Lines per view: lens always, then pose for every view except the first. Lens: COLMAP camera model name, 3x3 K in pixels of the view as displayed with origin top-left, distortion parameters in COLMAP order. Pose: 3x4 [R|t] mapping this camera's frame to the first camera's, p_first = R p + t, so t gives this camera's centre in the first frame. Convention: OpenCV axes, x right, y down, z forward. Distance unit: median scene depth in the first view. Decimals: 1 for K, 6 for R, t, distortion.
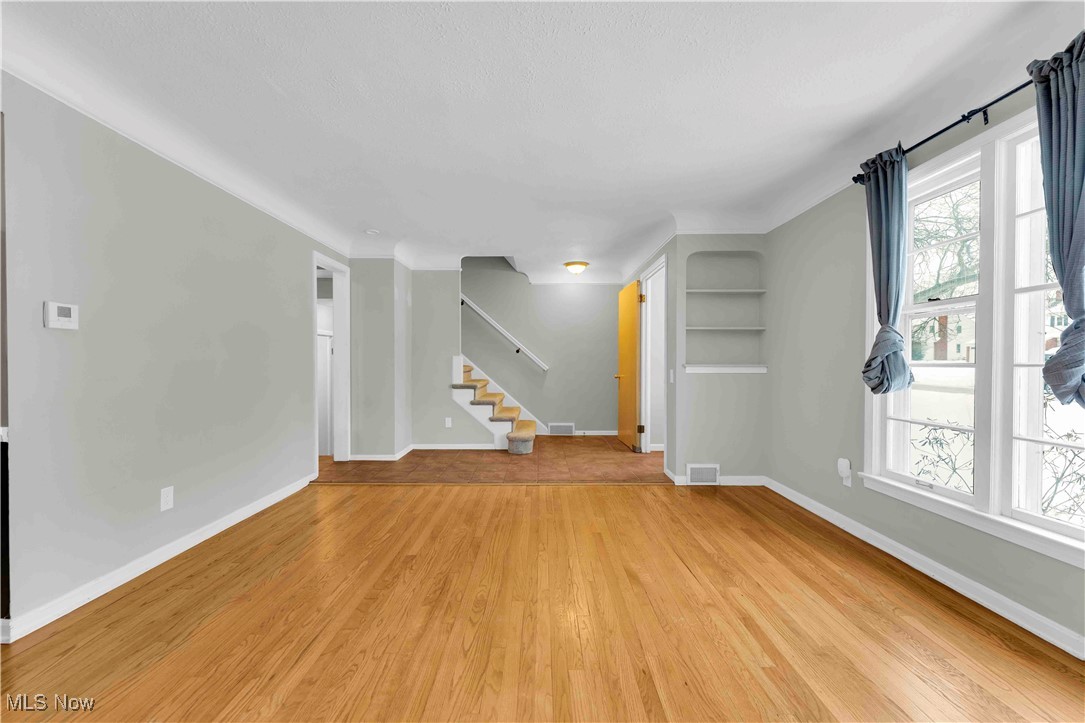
lens RADIAL K [[438.4, 0, 540.7], [0, 438.4, 367.9], [0, 0, 1]] dist [0.001145, -0.000112]
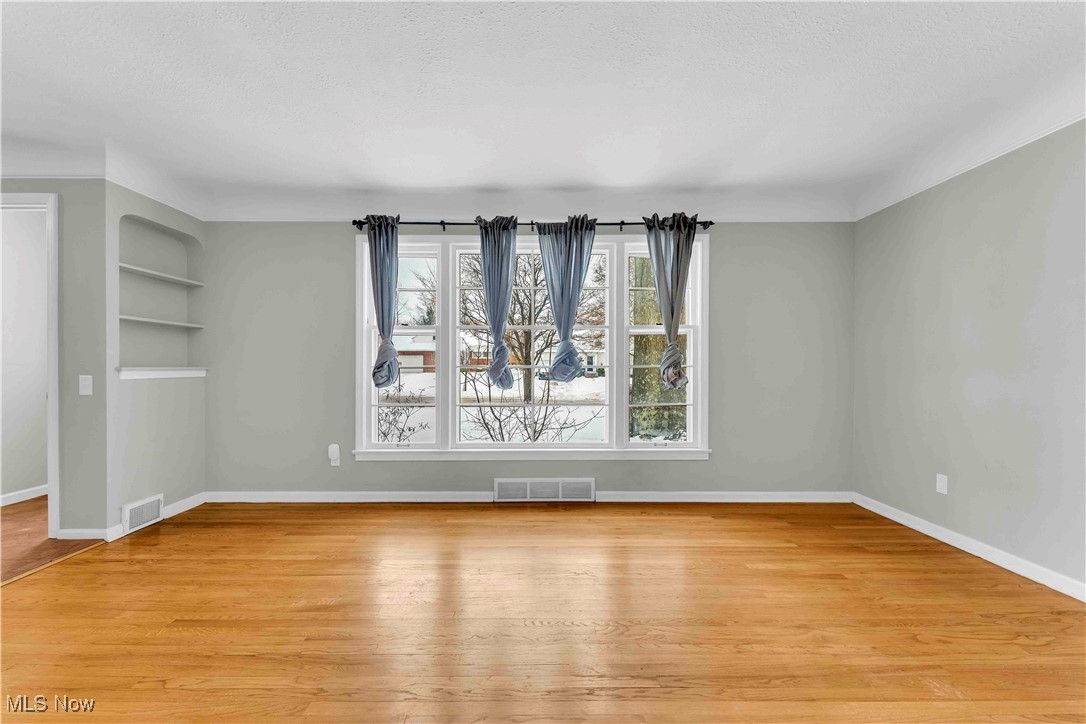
lens RADIAL K [[432.2, 0, 535.6], [0, 432.2, 366.7], [0, 0, 1]] dist [-0.001948, -0.000052]
pose [[-0.001193, -0.000942, 0.999999, -0.503026], [0.011791, 0.999930, 0.000956, -0.001745], [-0.999930, 0.011792, -0.001182, 0.437380]]
